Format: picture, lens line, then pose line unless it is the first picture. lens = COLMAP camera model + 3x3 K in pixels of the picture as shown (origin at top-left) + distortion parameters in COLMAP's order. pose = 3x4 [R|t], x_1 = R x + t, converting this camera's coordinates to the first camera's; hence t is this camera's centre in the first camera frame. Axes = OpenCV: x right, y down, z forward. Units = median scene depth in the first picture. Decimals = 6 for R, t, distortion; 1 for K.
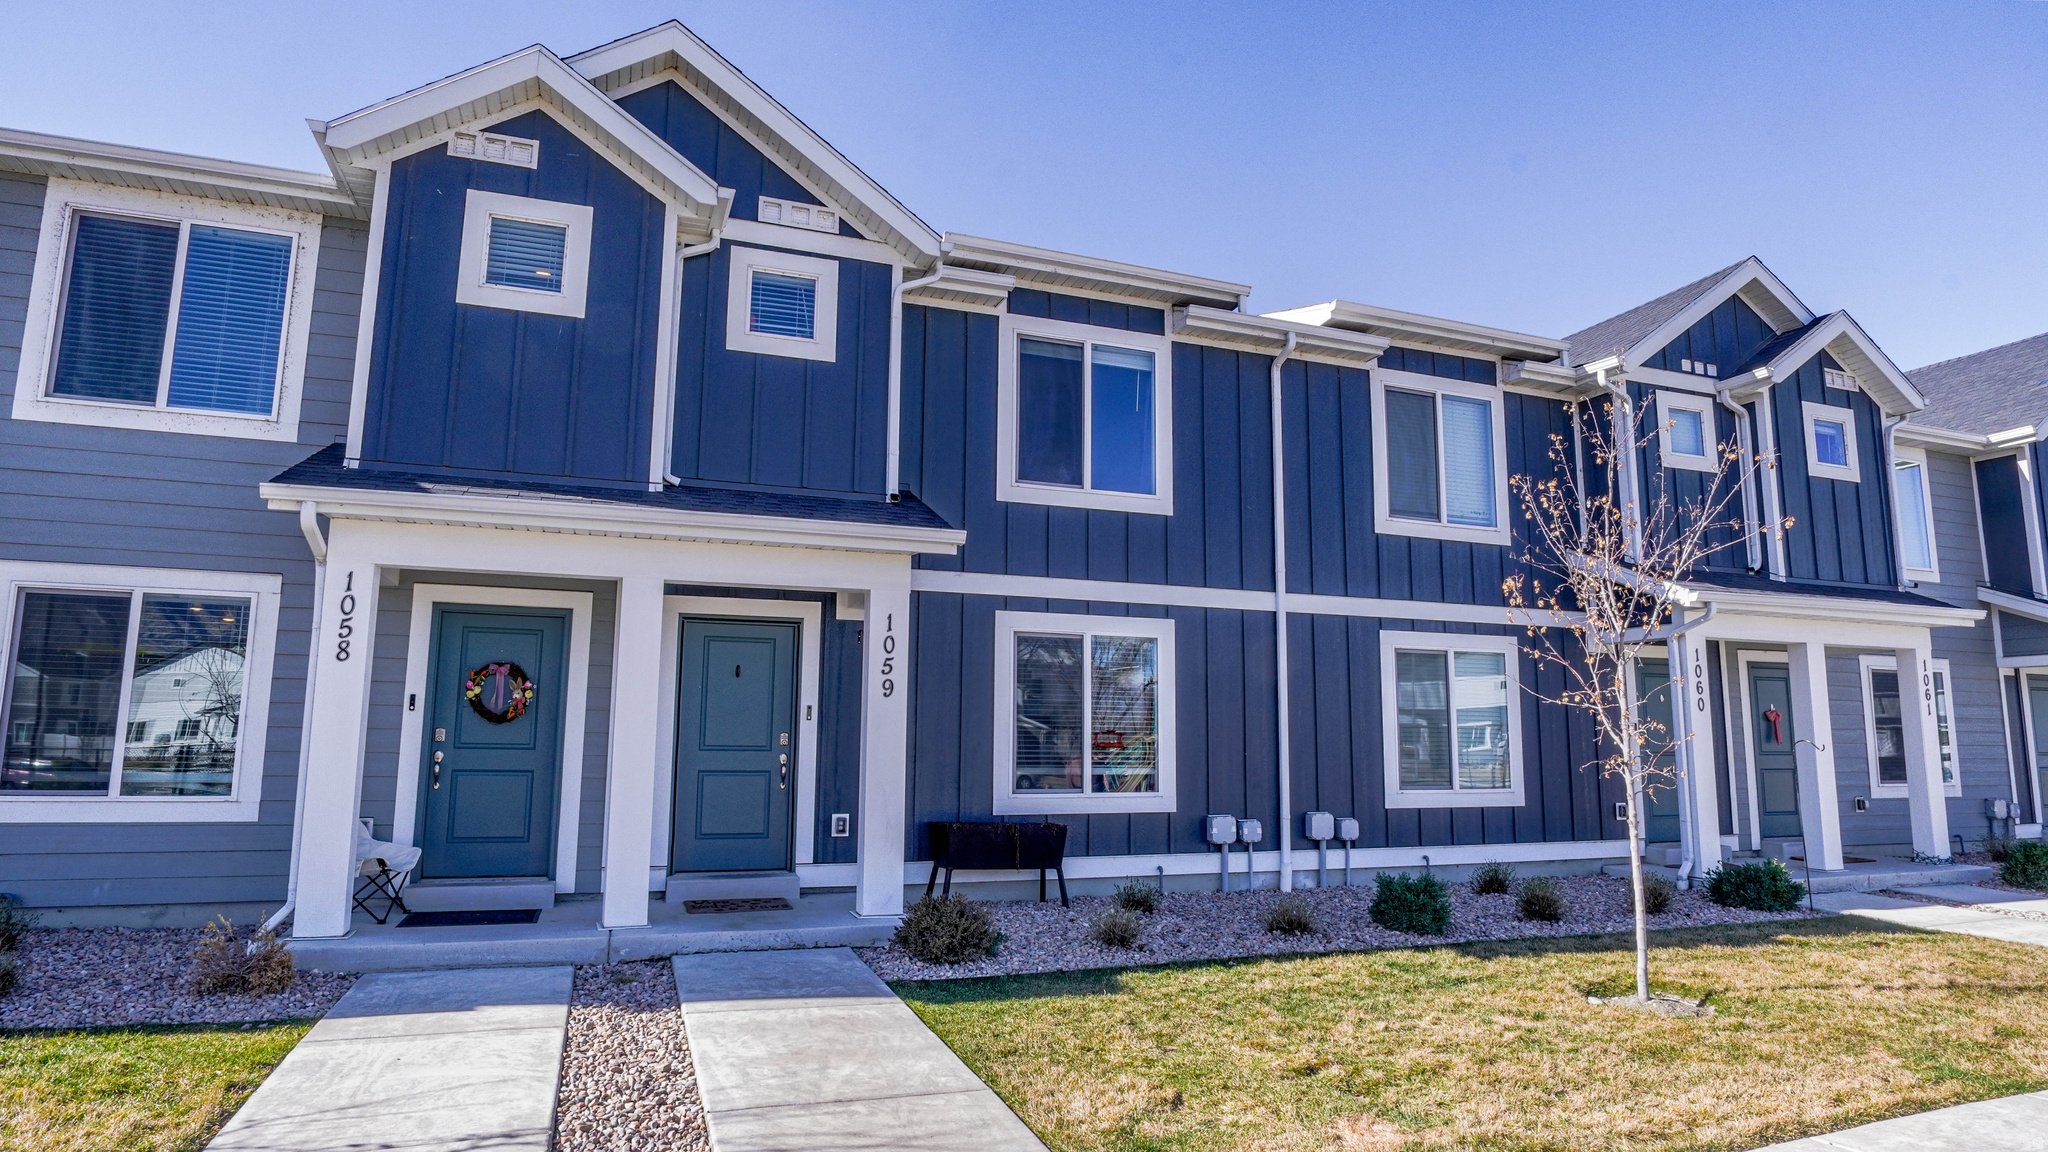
lens RADIAL K [[1106.0, 0, 1019.3], [0, 1106.0, 572.7], [0, 0, 1]] dist [-0.037352, 0.008609]
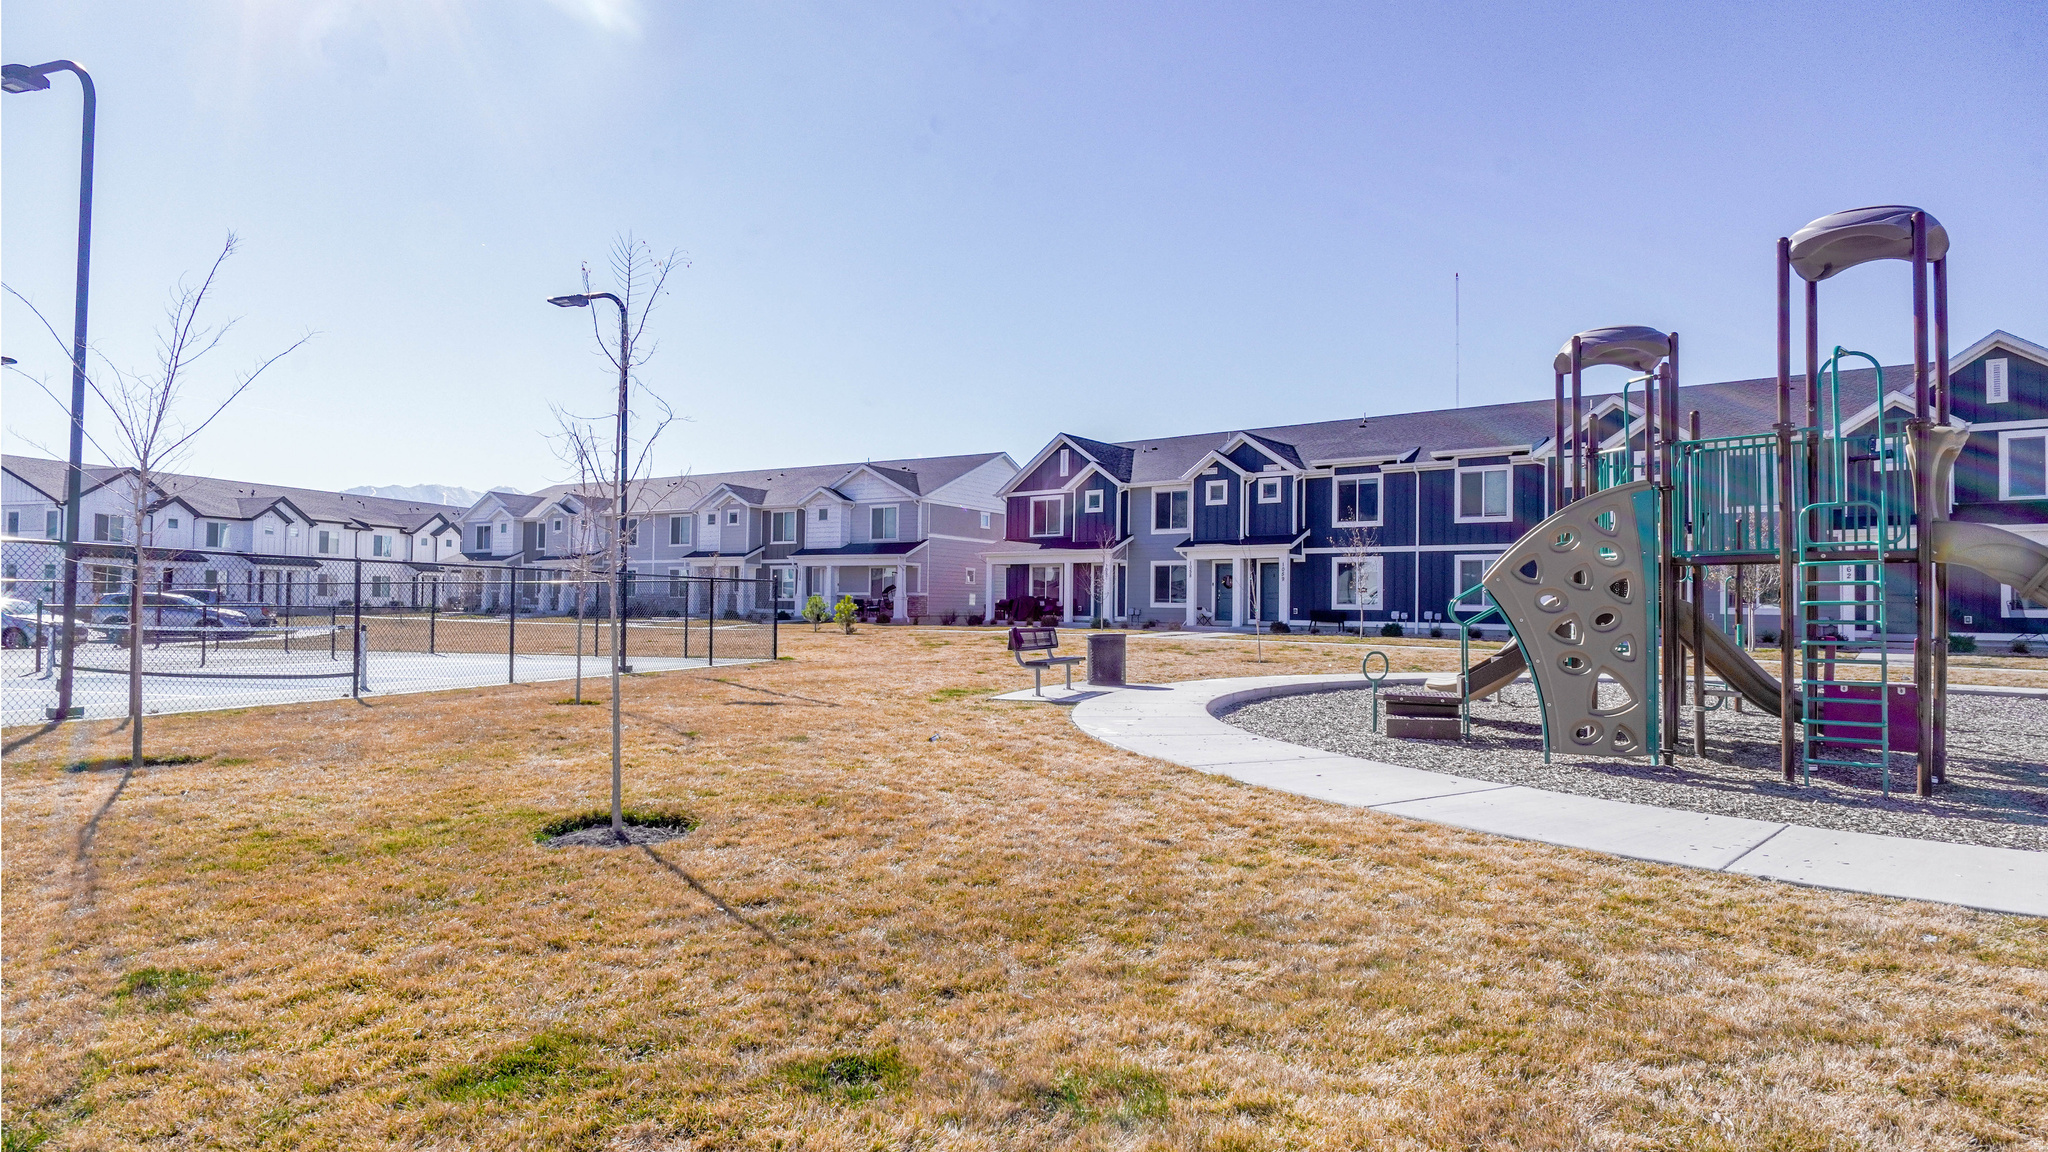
lens RADIAL K [[1106.0, 0, 1023.3], [0, 1106.0, 578.4], [0, 0, 1]] dist [-0.037352, 0.008609]
pose [[0.515110, -0.022446, -0.856830, 2.572847], [0.127318, 0.990571, 0.050592, -0.212593], [0.847616, -0.135150, 0.513110, -1.788557]]
